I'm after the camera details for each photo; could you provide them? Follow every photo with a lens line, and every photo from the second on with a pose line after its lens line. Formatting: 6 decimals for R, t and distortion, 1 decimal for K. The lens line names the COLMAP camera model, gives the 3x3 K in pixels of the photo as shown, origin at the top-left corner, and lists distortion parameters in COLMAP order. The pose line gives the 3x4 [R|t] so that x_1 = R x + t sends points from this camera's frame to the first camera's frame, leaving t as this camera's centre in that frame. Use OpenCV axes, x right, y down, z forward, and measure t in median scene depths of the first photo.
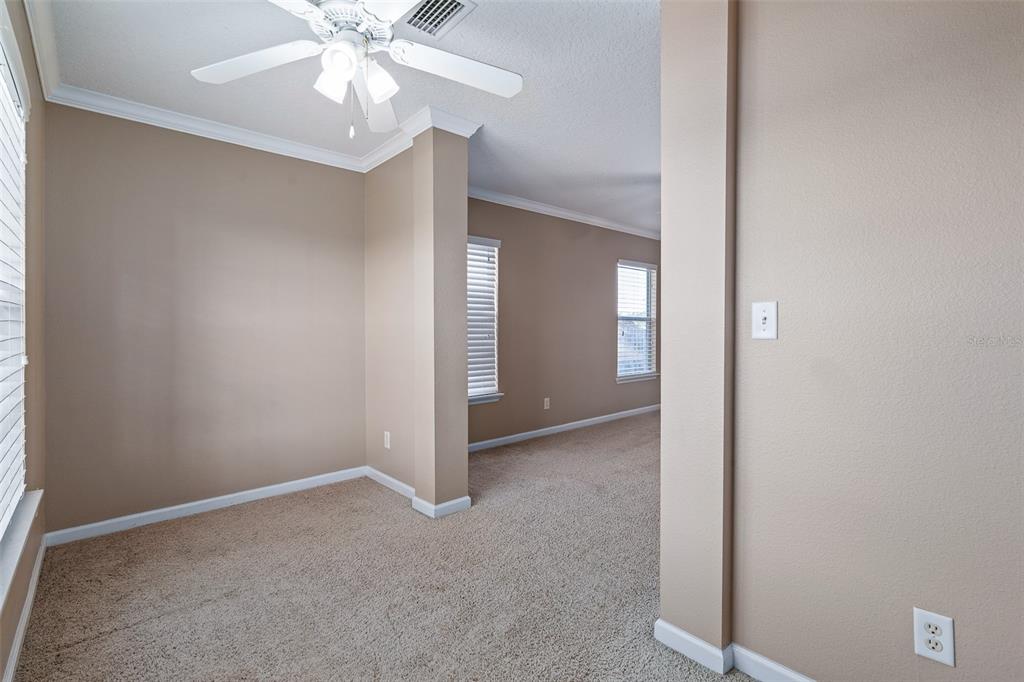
lens RADIAL K [[466.6, 0, 511.8], [0, 466.6, 337.6], [0, 0, 1]] dist [-0.007916, 0.002144]
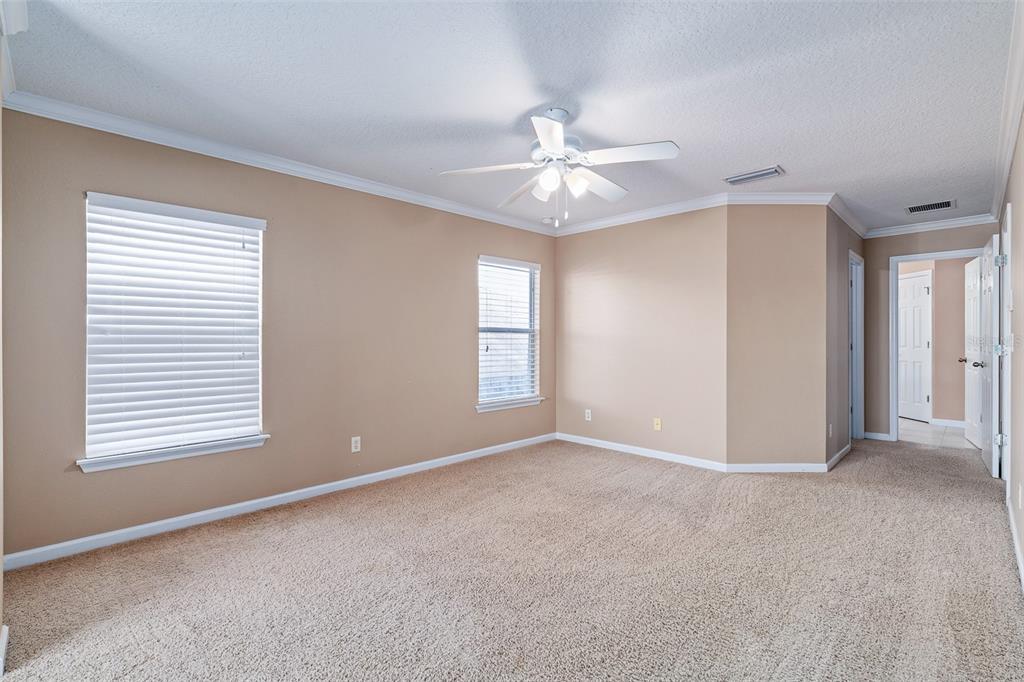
lens RADIAL K [[466.6, 0, 508.2], [0, 466.6, 338.2], [0, 0, 1]] dist [-0.007916, 0.002144]
pose [[0.998962, -0.000910, 0.045539, 0.282403], [0.002063, 0.999678, -0.025272, -0.007785], [-0.045501, 0.025340, 0.998643, 0.247022]]
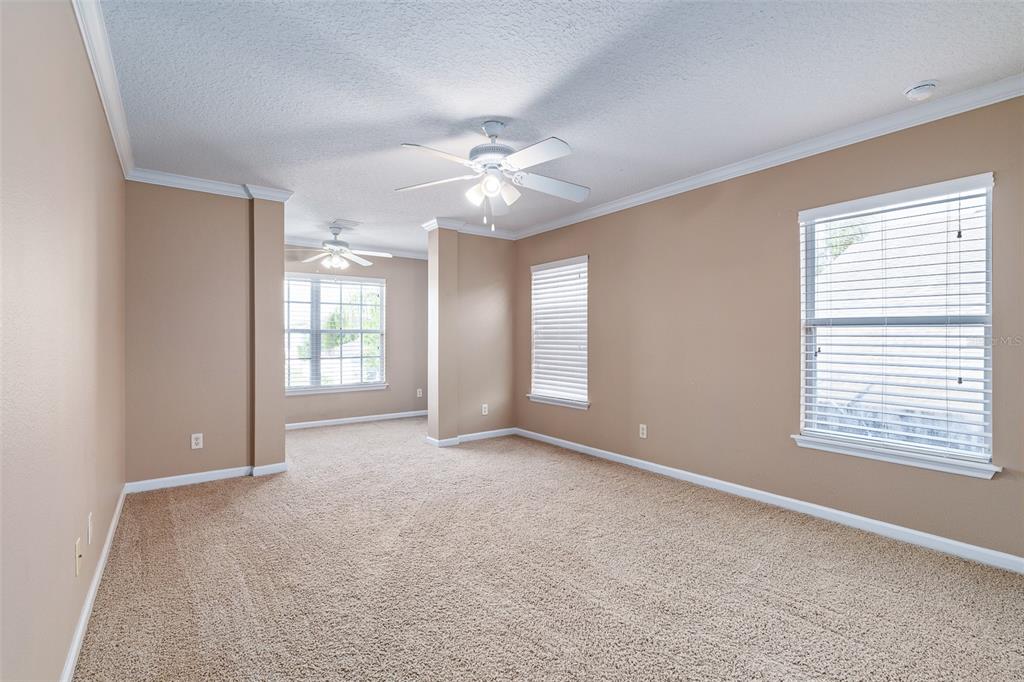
lens RADIAL K [[466.6, 0, 520.6], [0, 466.6, 337.3], [0, 0, 1]] dist [-0.007916, 0.002144]
pose [[-0.088395, -0.003317, -0.996080, 0.917712], [-0.026039, 0.999660, -0.001018, -0.018690], [0.995745, 0.025847, -0.088452, 0.853185]]
